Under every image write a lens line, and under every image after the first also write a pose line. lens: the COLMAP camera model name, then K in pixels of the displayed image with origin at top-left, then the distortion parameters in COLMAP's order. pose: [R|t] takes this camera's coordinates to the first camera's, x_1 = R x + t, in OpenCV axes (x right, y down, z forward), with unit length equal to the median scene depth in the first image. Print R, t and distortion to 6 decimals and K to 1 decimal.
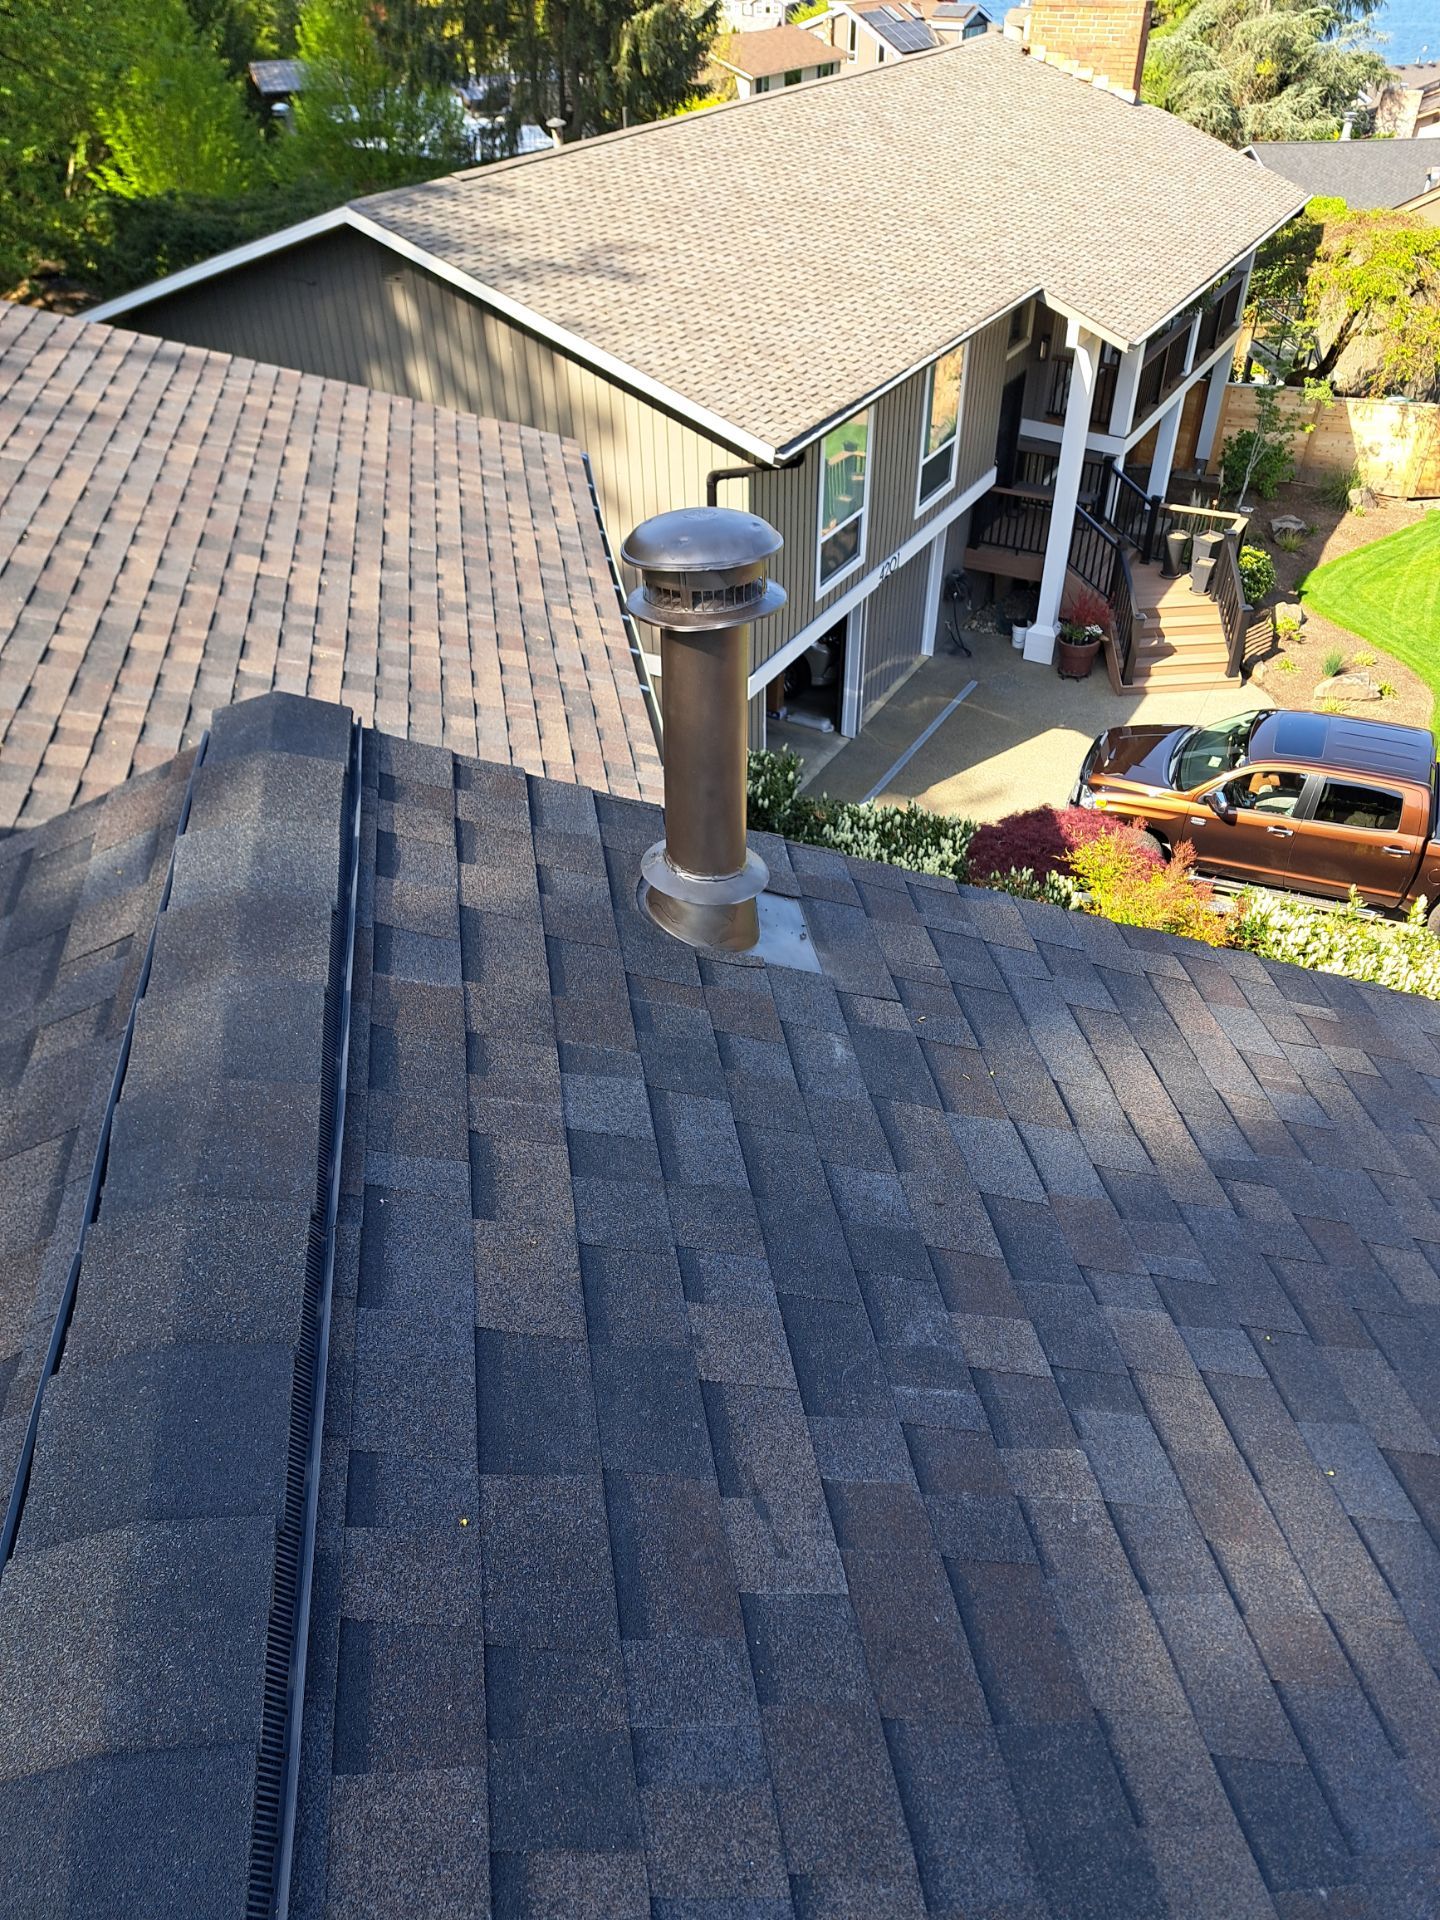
lens RADIAL K [[1364.9, 0, 788.8], [0, 1364.9, 959.1], [0, 0, 1]] dist [0.034284, -0.037083]
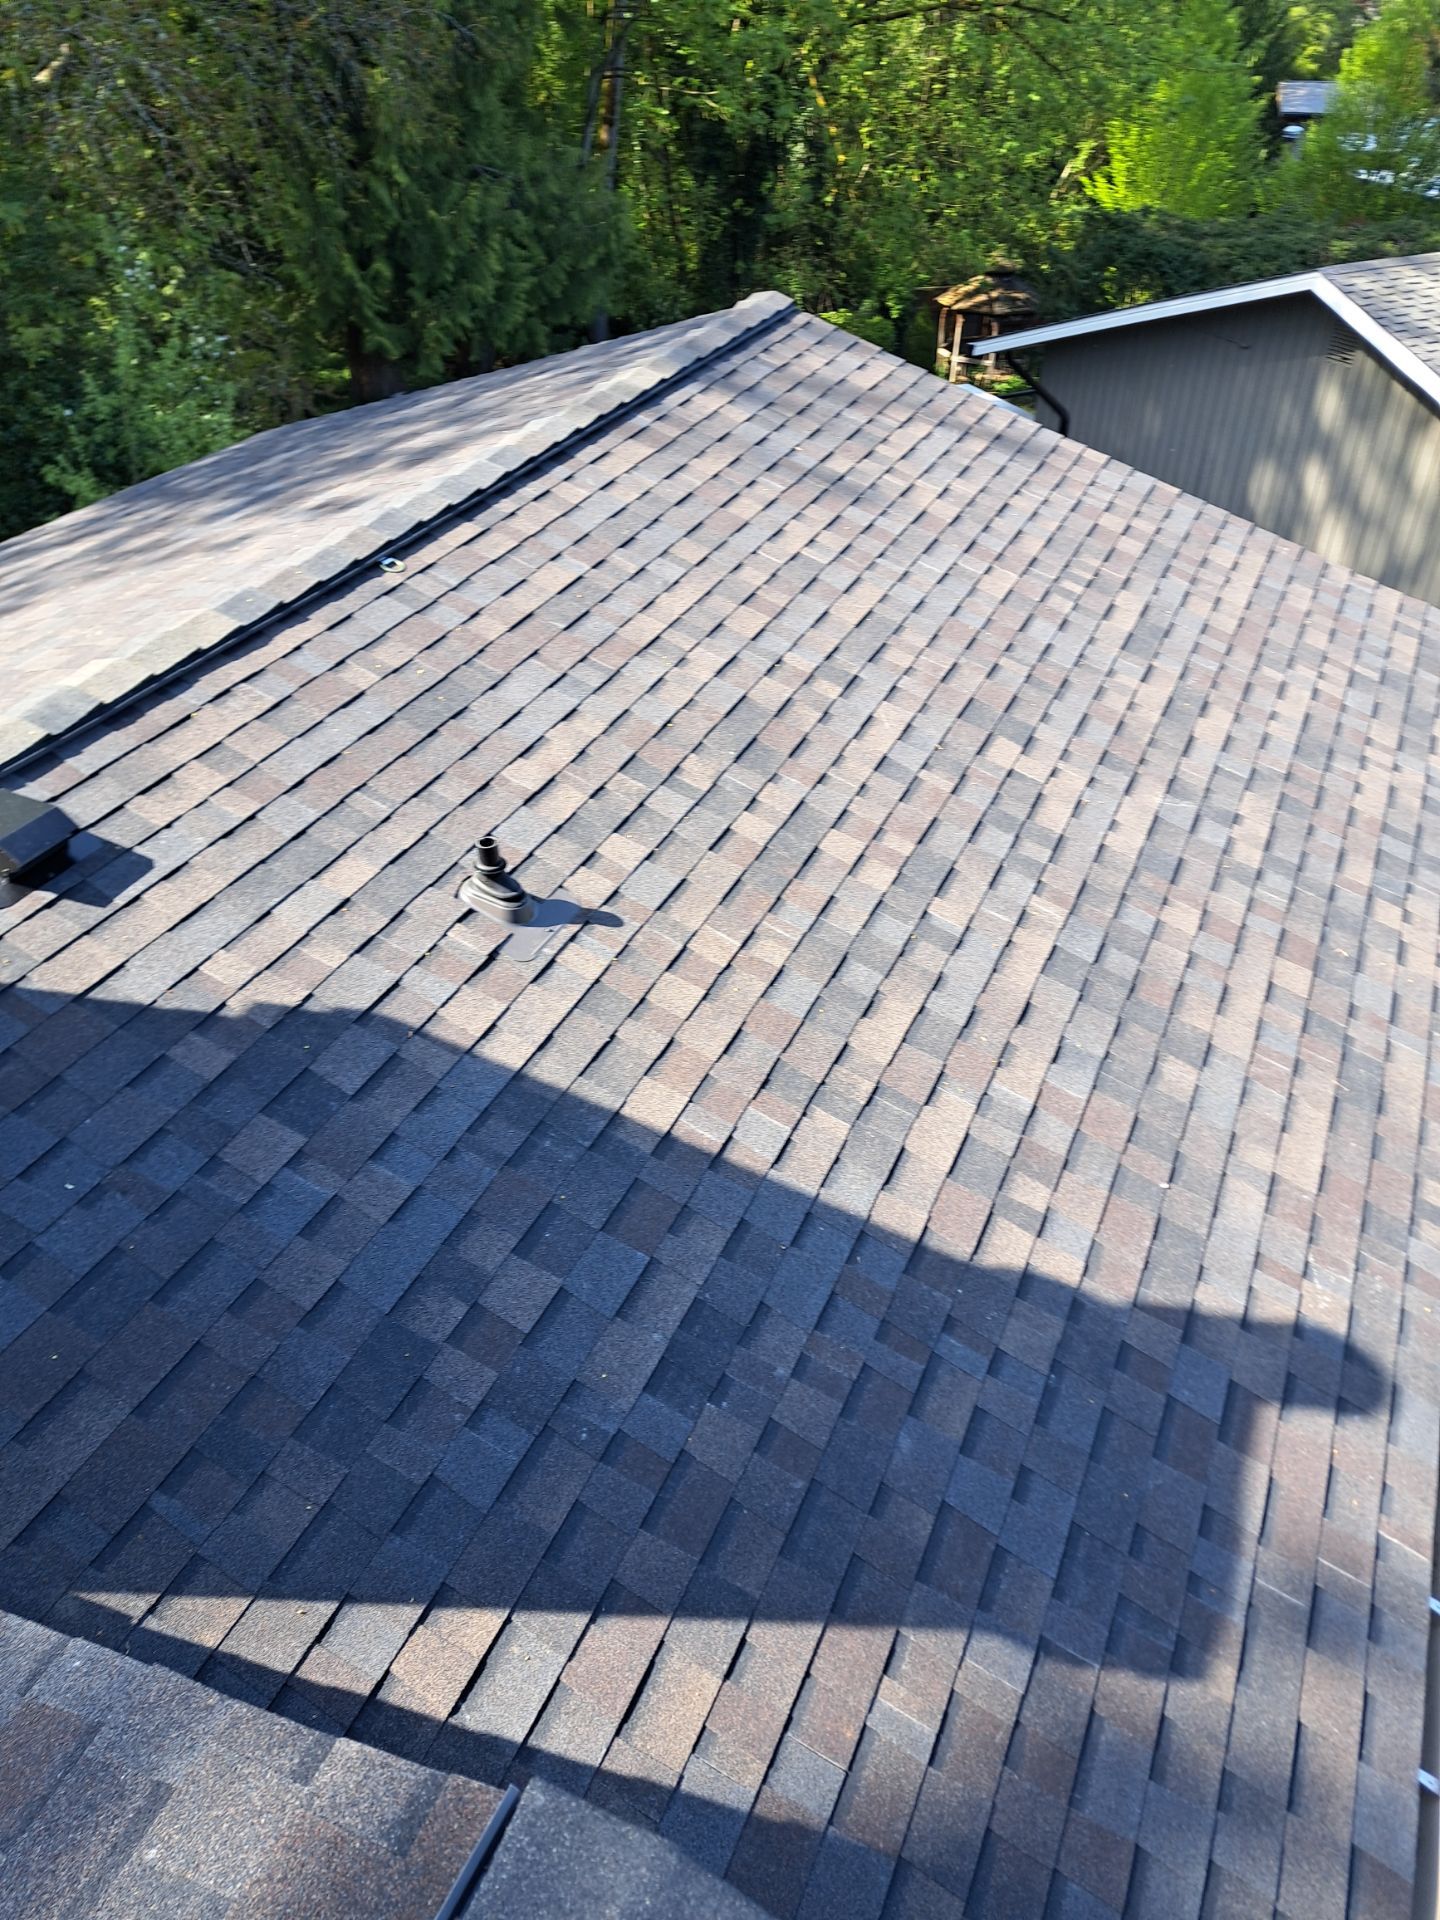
lens RADIAL K [[1413.8, 0, 709.9], [0, 1413.8, 971.6], [0, 0, 1]] dist [0.082278, -0.074647]
pose [[0.799183, 0.363868, -0.478442, -0.085354], [-0.376170, 0.923586, 0.074064, -0.157548], [0.468832, 0.120784, 0.874990, 0.202364]]
